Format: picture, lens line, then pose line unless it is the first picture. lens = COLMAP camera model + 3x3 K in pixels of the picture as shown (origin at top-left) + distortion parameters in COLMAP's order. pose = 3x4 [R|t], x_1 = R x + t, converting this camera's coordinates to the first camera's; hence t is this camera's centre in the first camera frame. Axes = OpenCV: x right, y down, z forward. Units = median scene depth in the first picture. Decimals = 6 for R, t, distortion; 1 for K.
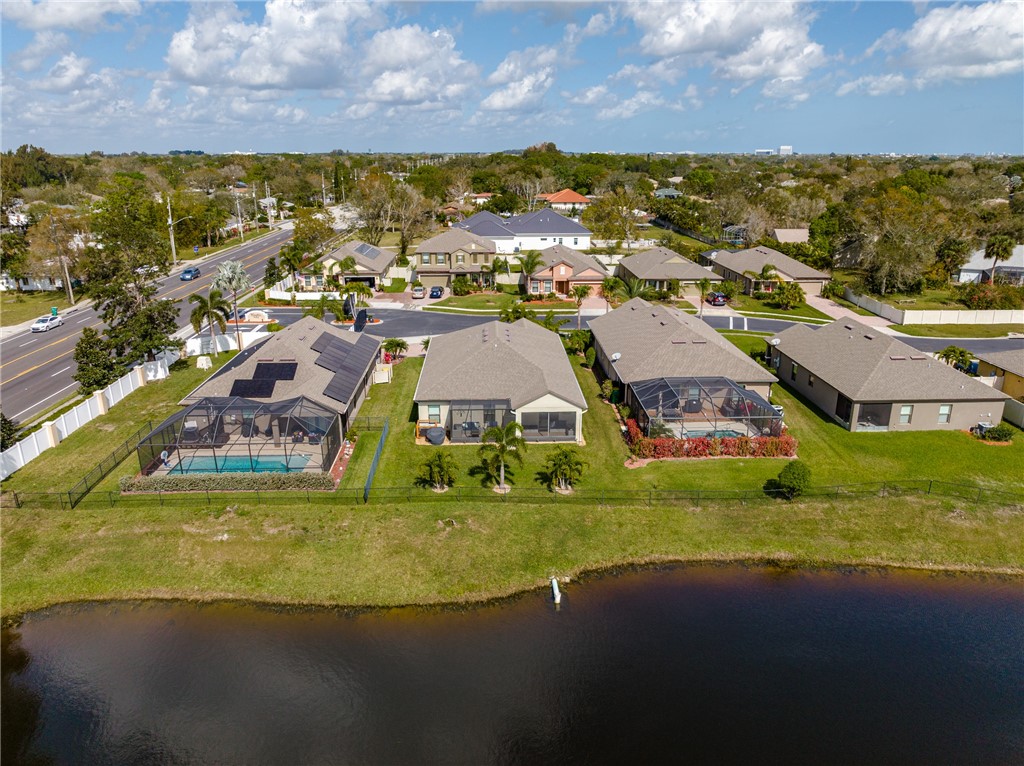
lens RADIAL K [[724.3, 0, 512.0], [0, 724.3, 383.0], [0, 0, 1]] dist [-0.006634, -0.001590]
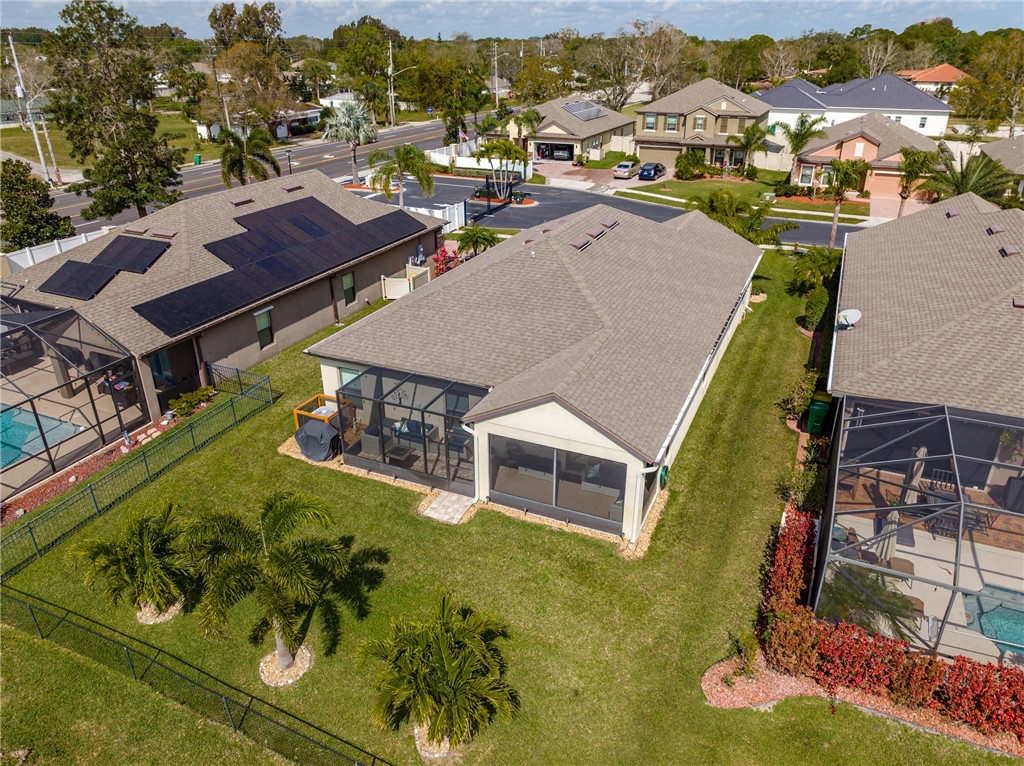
lens RADIAL K [[724.3, 0, 512.0], [0, 724.3, 383.0], [0, 0, 1]] dist [-0.006634, -0.001590]
pose [[0.899118, 0.187816, -0.395362, 0.081243], [-0.133619, 0.977919, 0.160687, -0.023336], [0.416812, -0.091648, 0.904361, 0.311871]]
